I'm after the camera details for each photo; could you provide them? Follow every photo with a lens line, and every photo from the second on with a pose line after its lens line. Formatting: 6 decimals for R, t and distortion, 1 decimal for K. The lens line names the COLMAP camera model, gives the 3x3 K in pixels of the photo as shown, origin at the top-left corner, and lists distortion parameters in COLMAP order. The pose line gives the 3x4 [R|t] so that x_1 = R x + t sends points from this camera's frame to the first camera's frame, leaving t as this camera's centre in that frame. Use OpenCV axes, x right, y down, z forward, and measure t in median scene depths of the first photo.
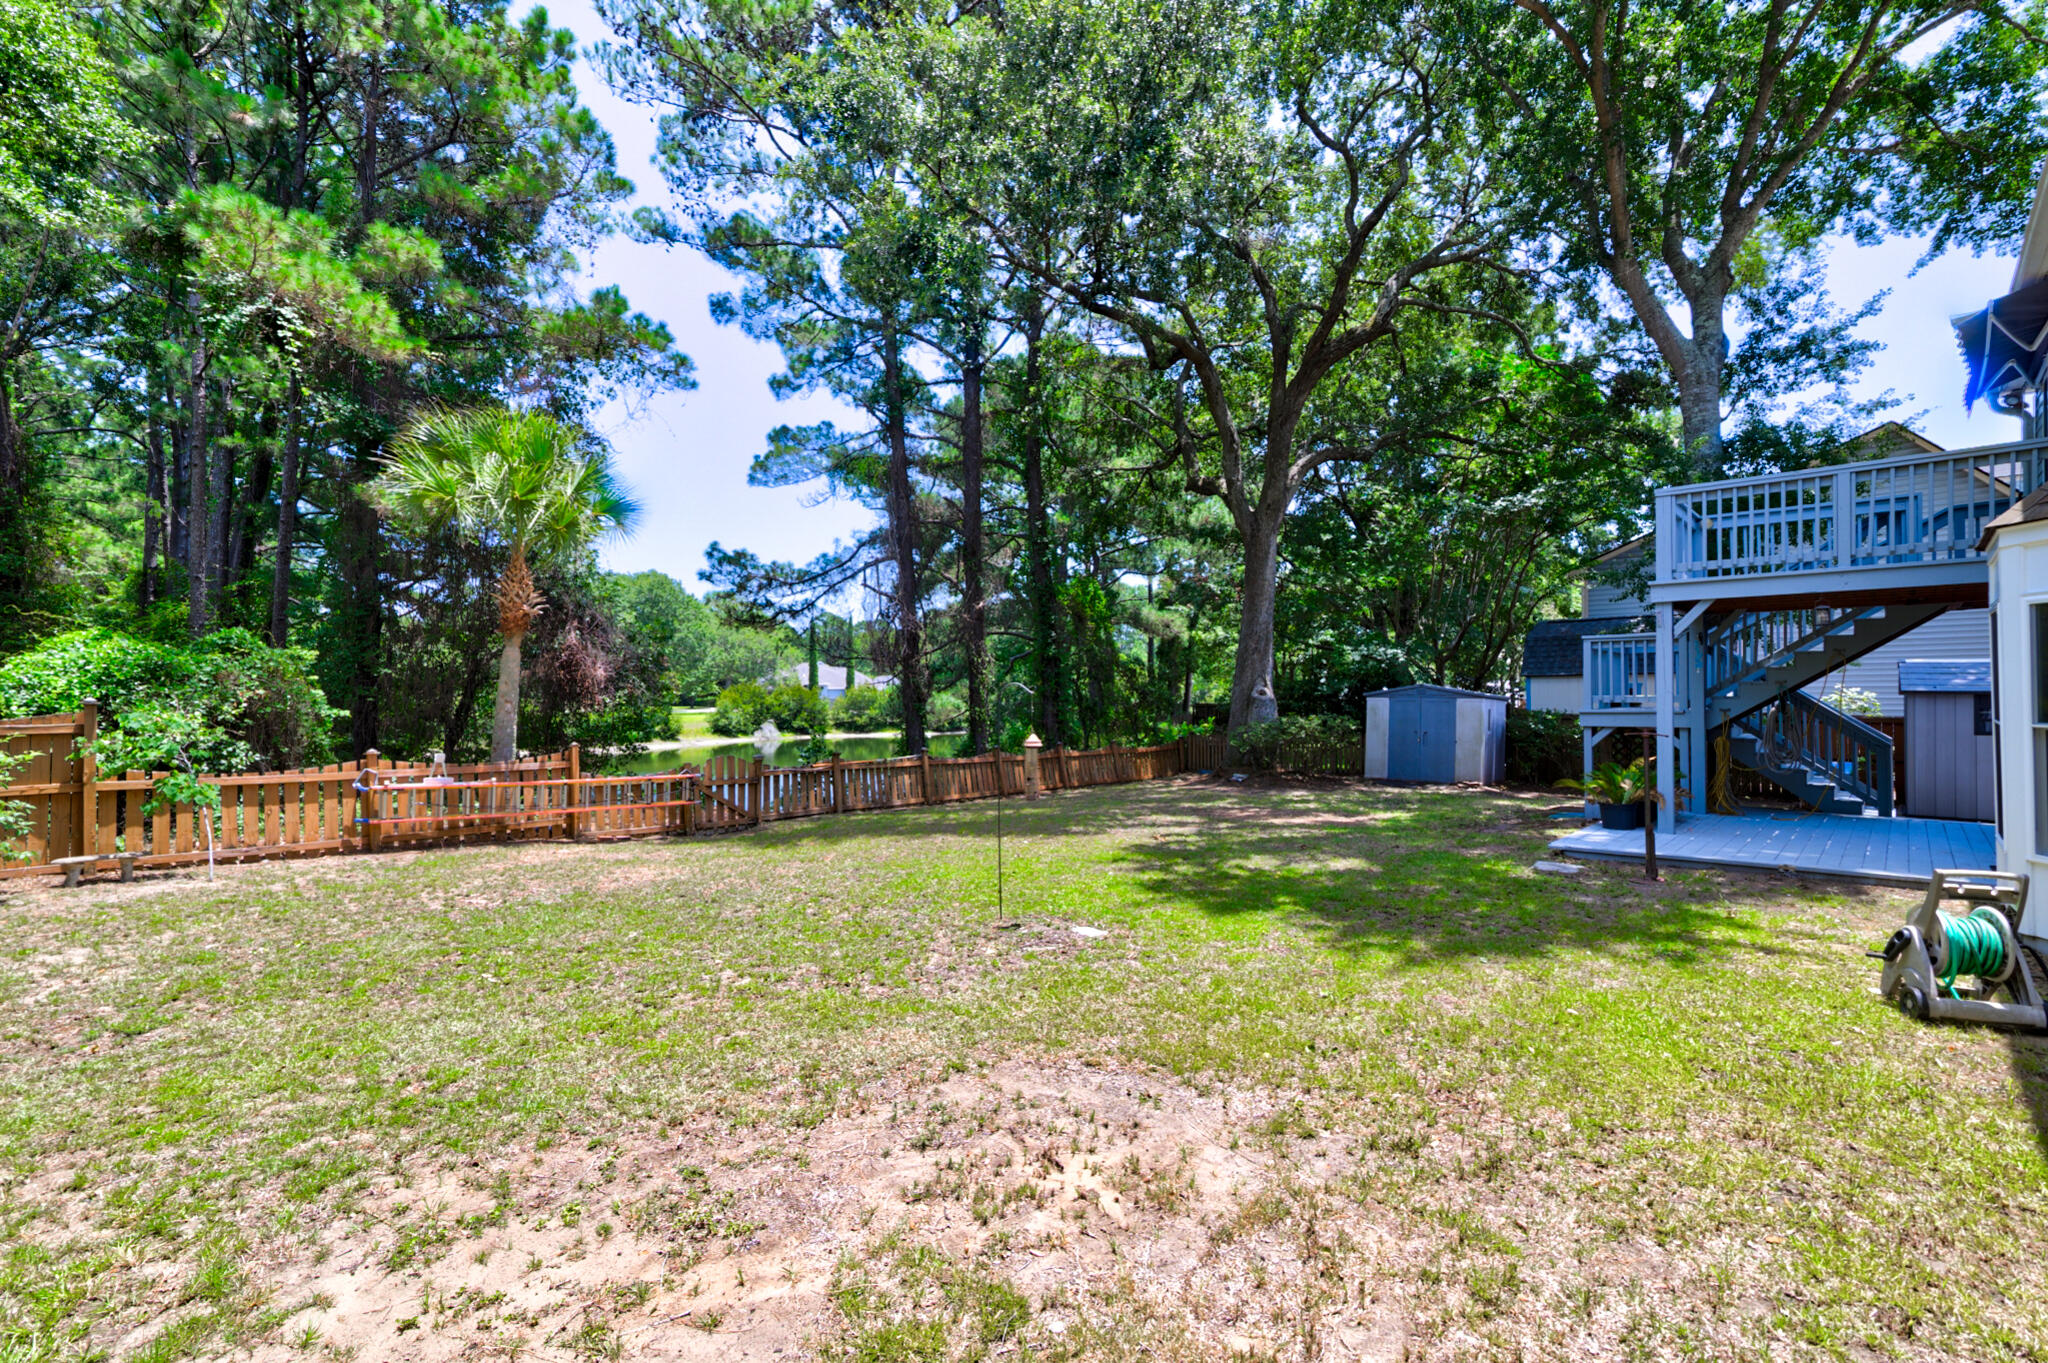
lens RADIAL K [[945.8, 0, 1020.3], [0, 945.8, 682.8], [0, 0, 1]] dist [0.028817, -0.006573]
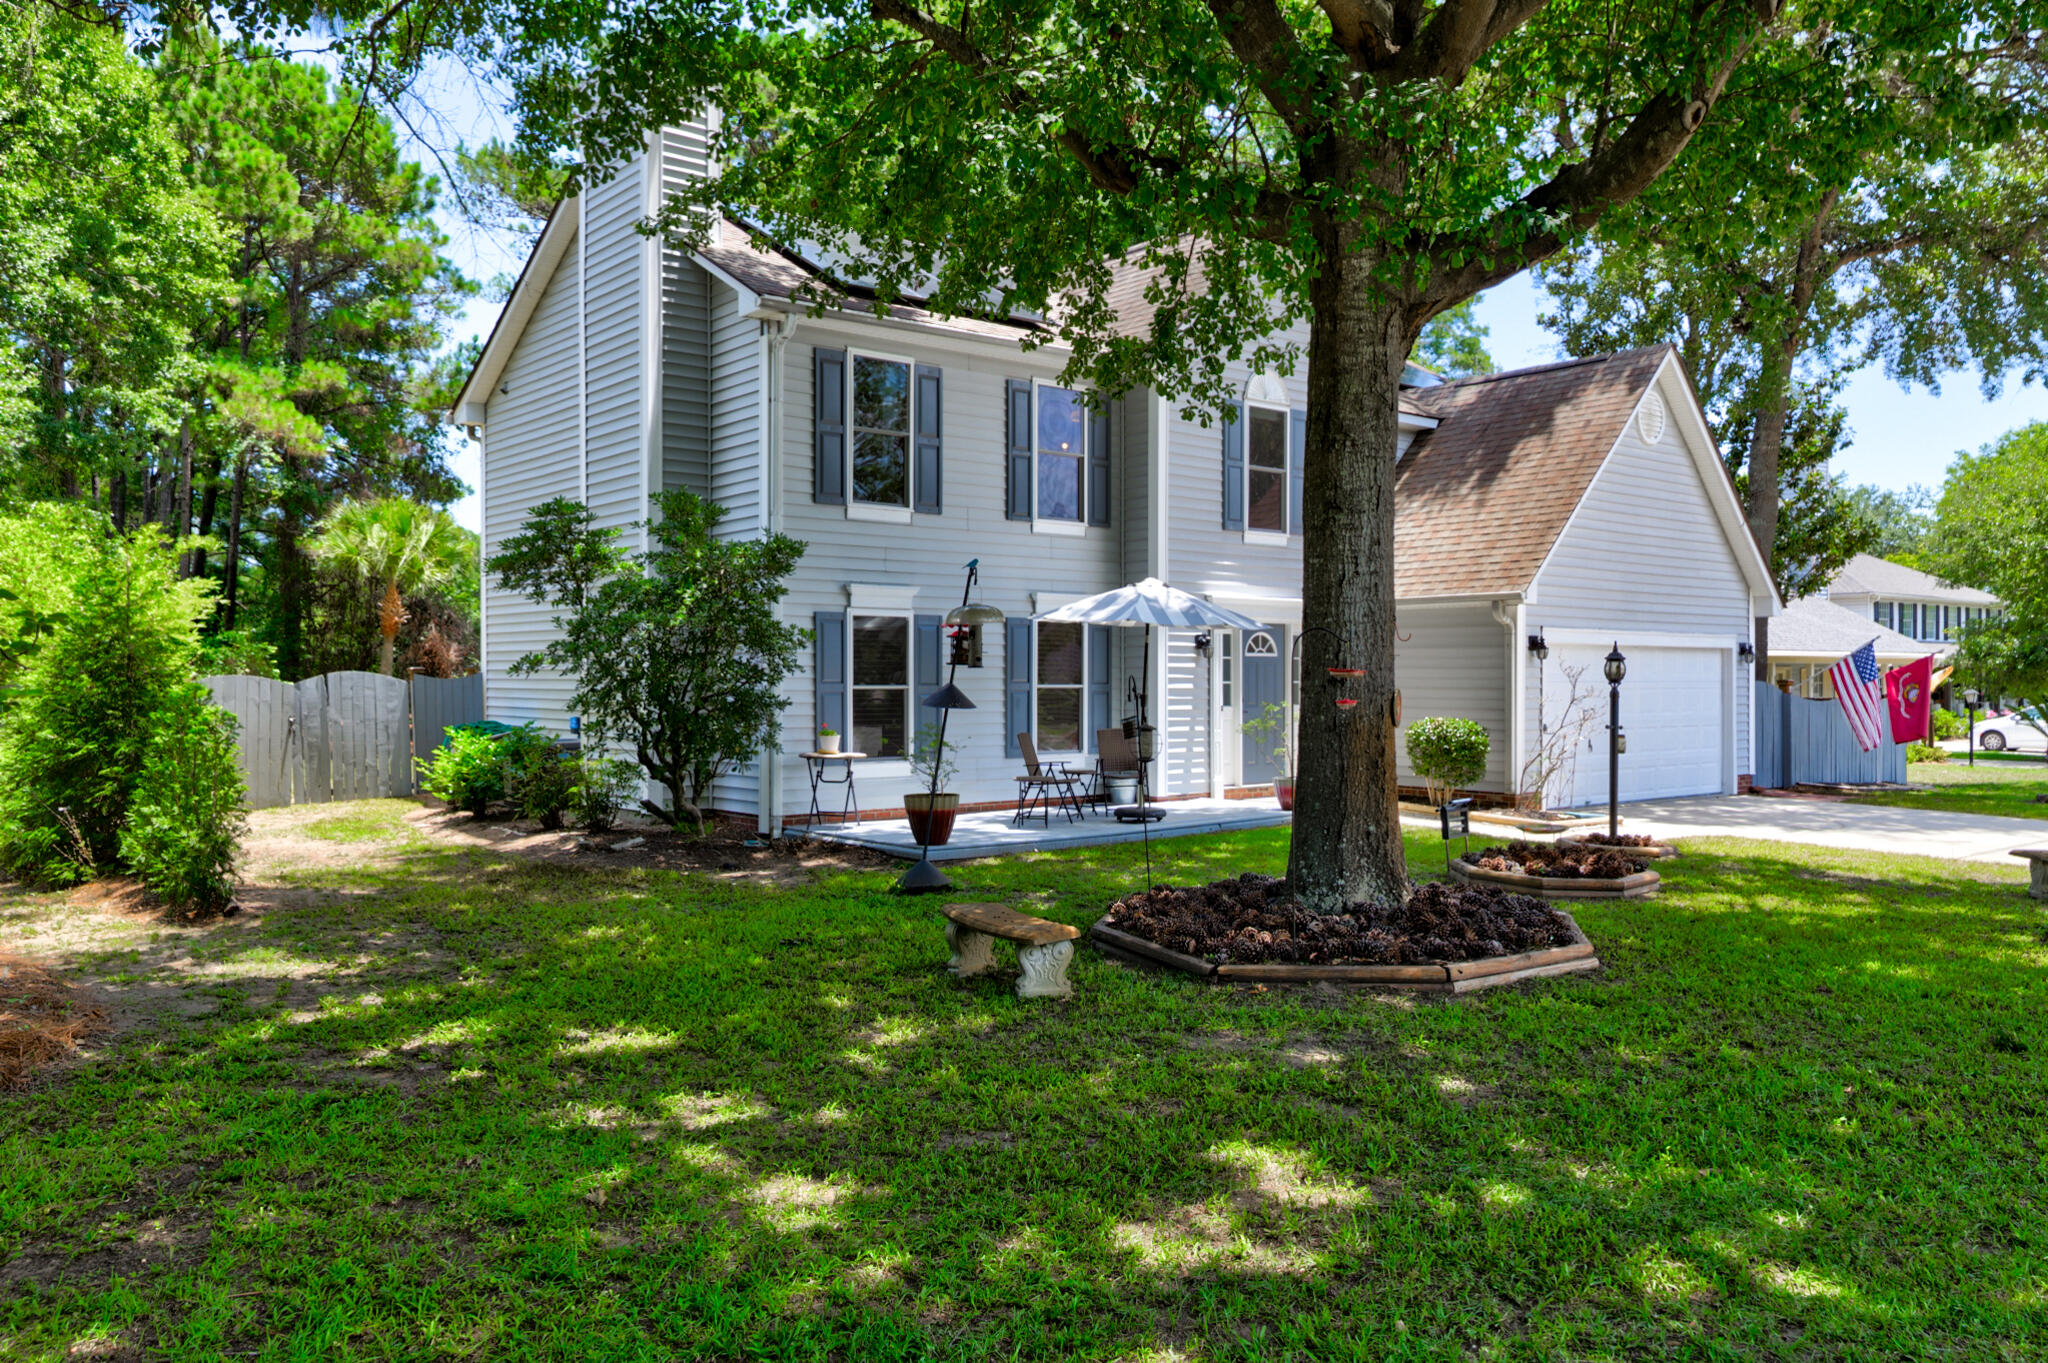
lens RADIAL K [[1596.7, 0, 1024.0], [0, 1596.7, 681.5], [0, 0, 1]] dist [0.010483, -0.000884]
pose [[0.992343, 0.006278, -0.123357, 0.874635], [-0.005759, 0.999973, 0.004563, 0.008370], [0.123382, -0.003818, 0.992352, -1.563432]]
